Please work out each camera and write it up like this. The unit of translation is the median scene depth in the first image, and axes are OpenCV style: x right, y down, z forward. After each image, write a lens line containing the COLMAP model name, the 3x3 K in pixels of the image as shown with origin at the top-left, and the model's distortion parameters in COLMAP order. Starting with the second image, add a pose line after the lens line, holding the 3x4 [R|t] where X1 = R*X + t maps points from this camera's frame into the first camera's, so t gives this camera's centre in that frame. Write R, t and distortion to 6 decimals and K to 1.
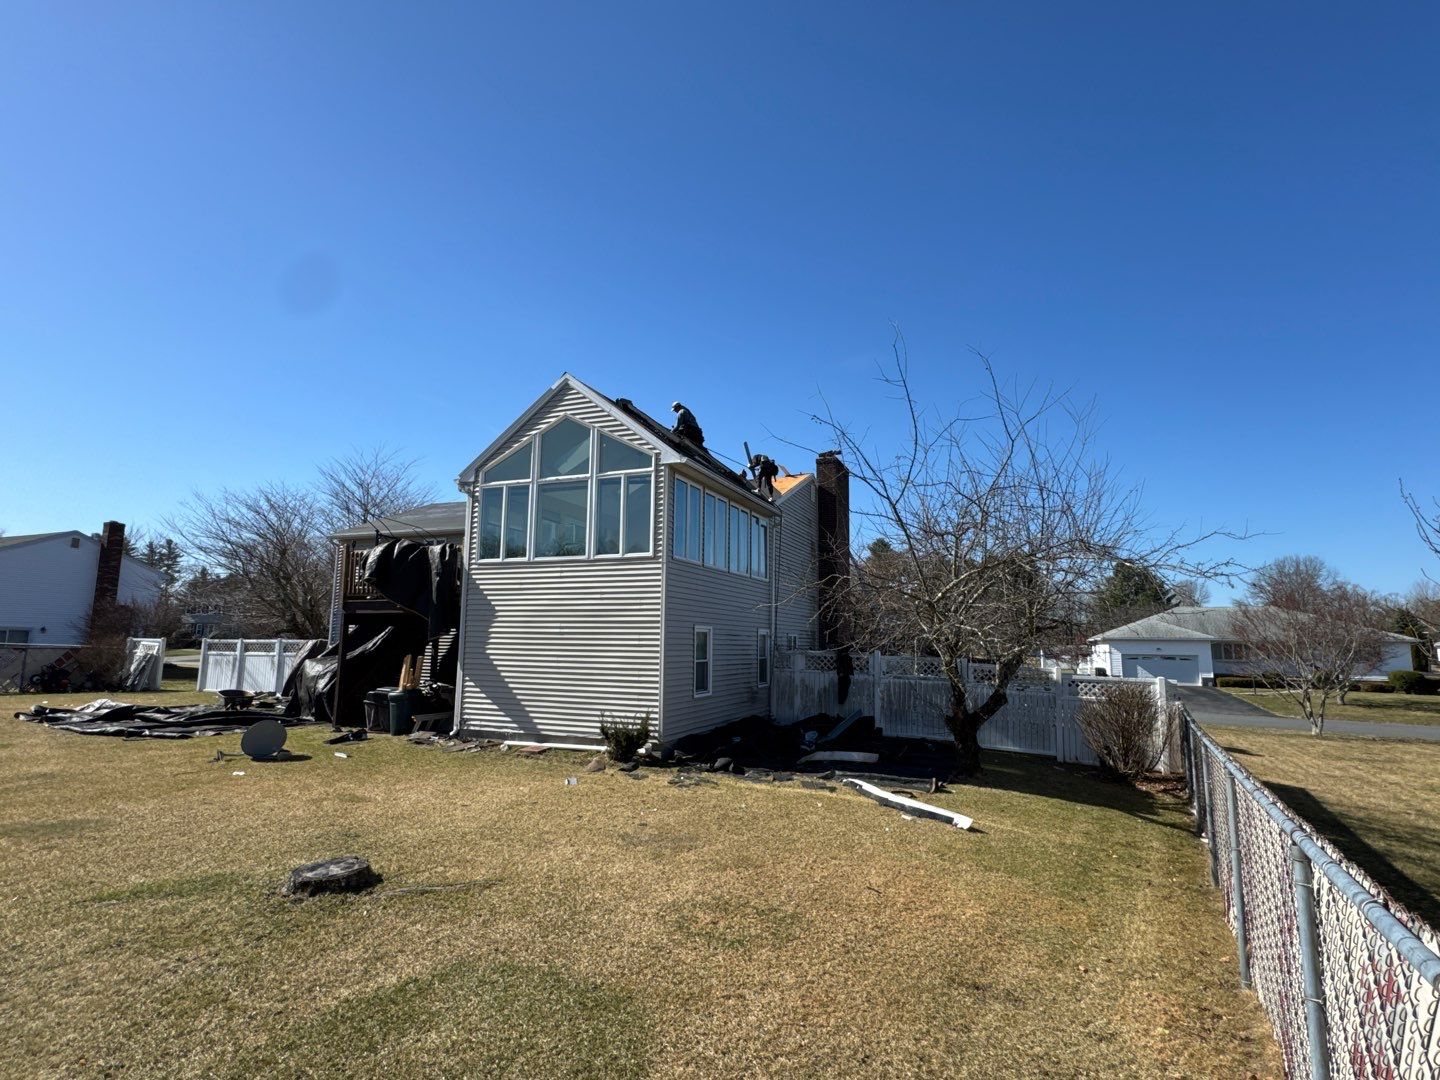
lens RADIAL K [[723.9, 0, 720.2], [0, 723.9, 537.0], [0, 0, 1]] dist [0.000818, 0.000350]
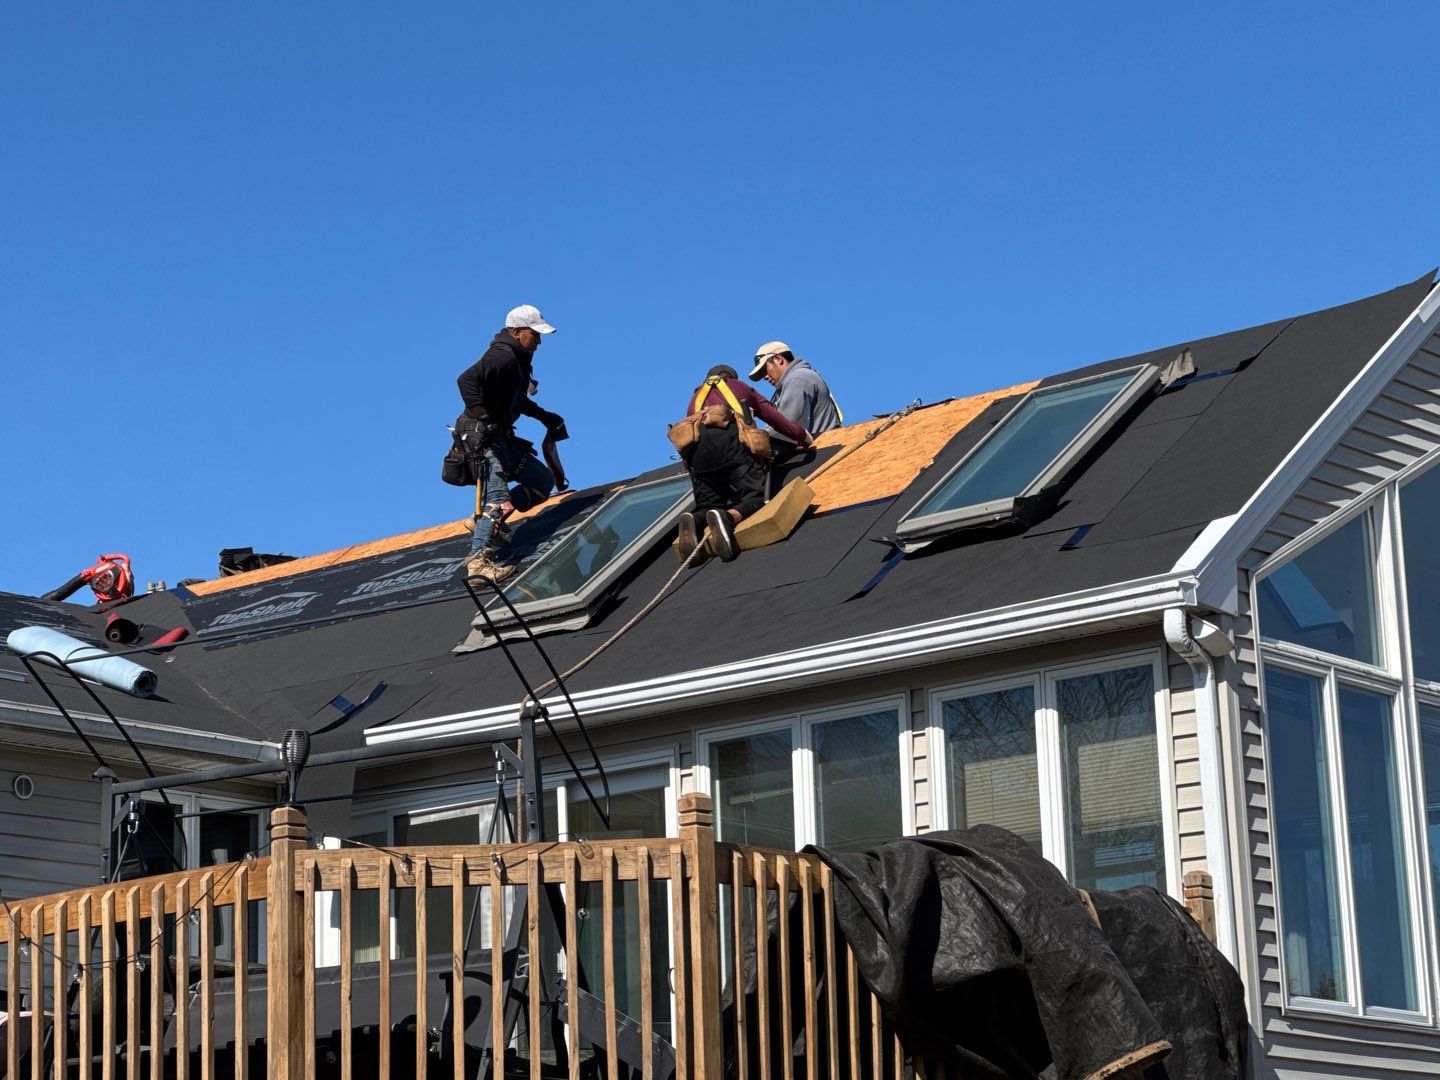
lens RADIAL K [[3427.5, 0, 681.3], [0, 3427.5, 533.8], [0, 0, 1]] dist [0.100594, 2.011721]
pose [[0.308718, 0.205140, 0.928769, -1.356851], [-0.103386, 0.977917, -0.181630, 0.101498], [-0.945518, -0.039949, 0.323109, 0.843861]]
